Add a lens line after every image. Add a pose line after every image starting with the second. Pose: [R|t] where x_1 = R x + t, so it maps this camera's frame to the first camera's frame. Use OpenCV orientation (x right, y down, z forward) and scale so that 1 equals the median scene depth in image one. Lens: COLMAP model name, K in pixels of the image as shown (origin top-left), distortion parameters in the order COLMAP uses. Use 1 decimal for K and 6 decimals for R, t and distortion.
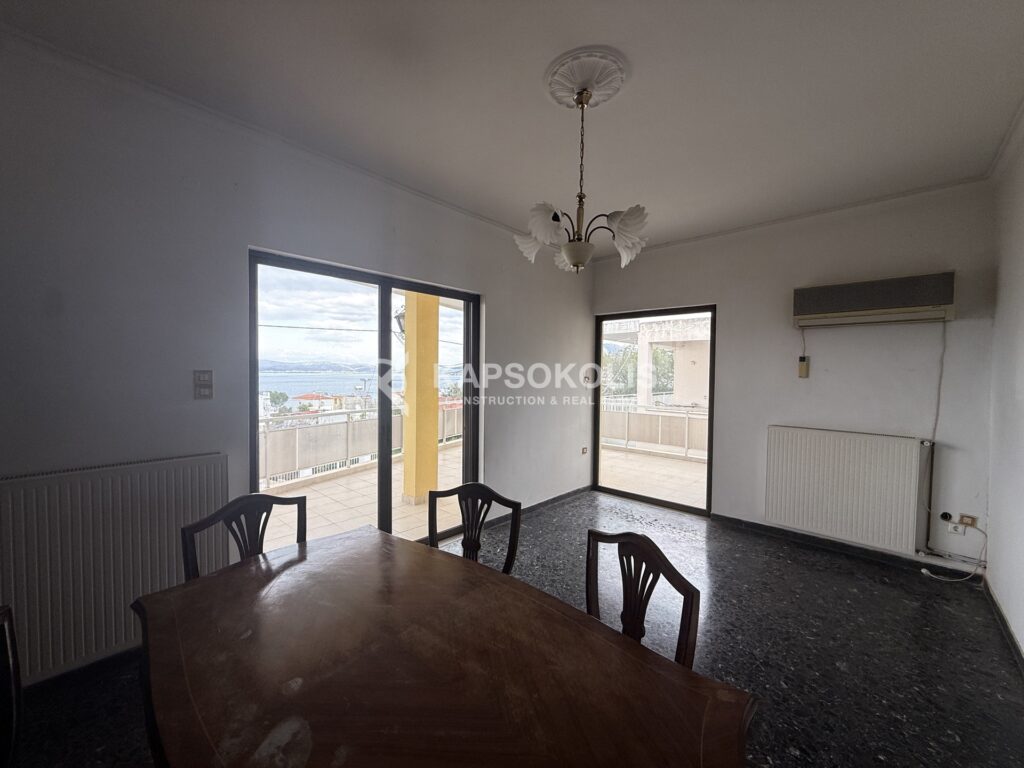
lens RADIAL K [[407.7, 0, 510.6], [0, 407.7, 384.2], [0, 0, 1]] dist [0.004582, 0.000379]
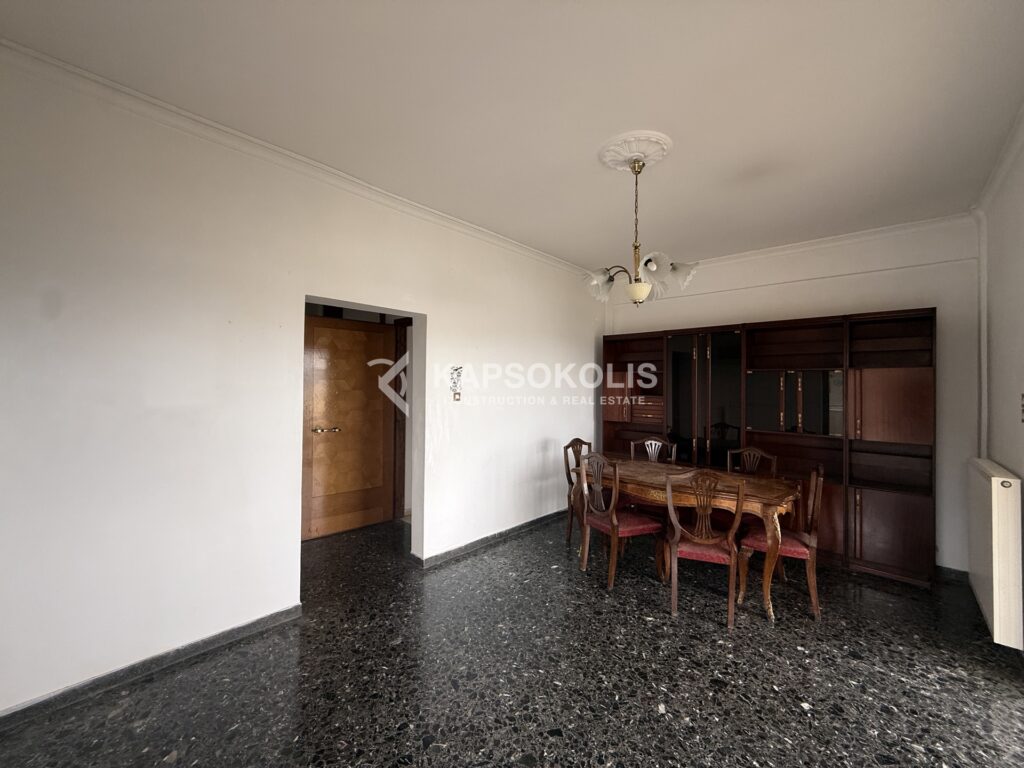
lens RADIAL K [[406.4, 0, 508.5], [0, 406.4, 382.4], [0, 0, 1]] dist [-0.000864, 0.000124]
pose [[-0.999692, -0.021192, 0.012935, 0.419611], [-0.020881, 0.999501, 0.023681, -0.047167], [-0.013431, 0.023404, -0.999636, 1.747884]]
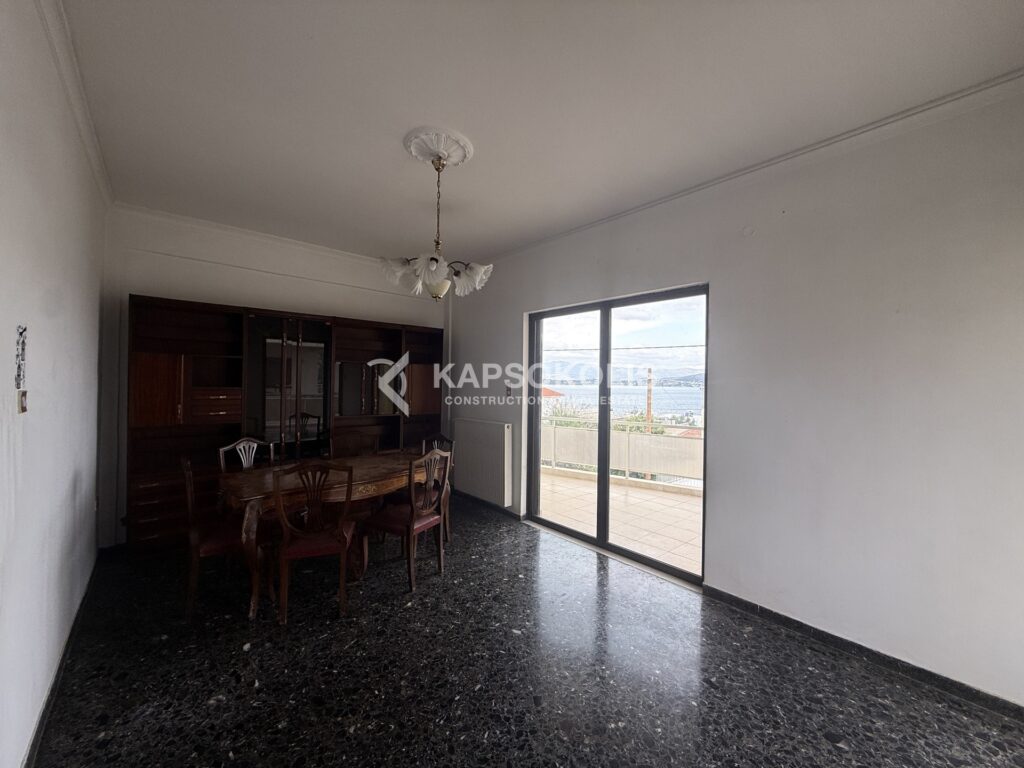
lens RADIAL K [[406.4, 0, 507.5], [0, 406.4, 384.5], [0, 0, 1]] dist [-0.000864, 0.000124]
pose [[-0.115755, -0.004339, -0.993268, 1.087140], [-0.047663, 0.998863, 0.001191, -0.016613], [0.992134, 0.047480, -0.115830, 1.074959]]
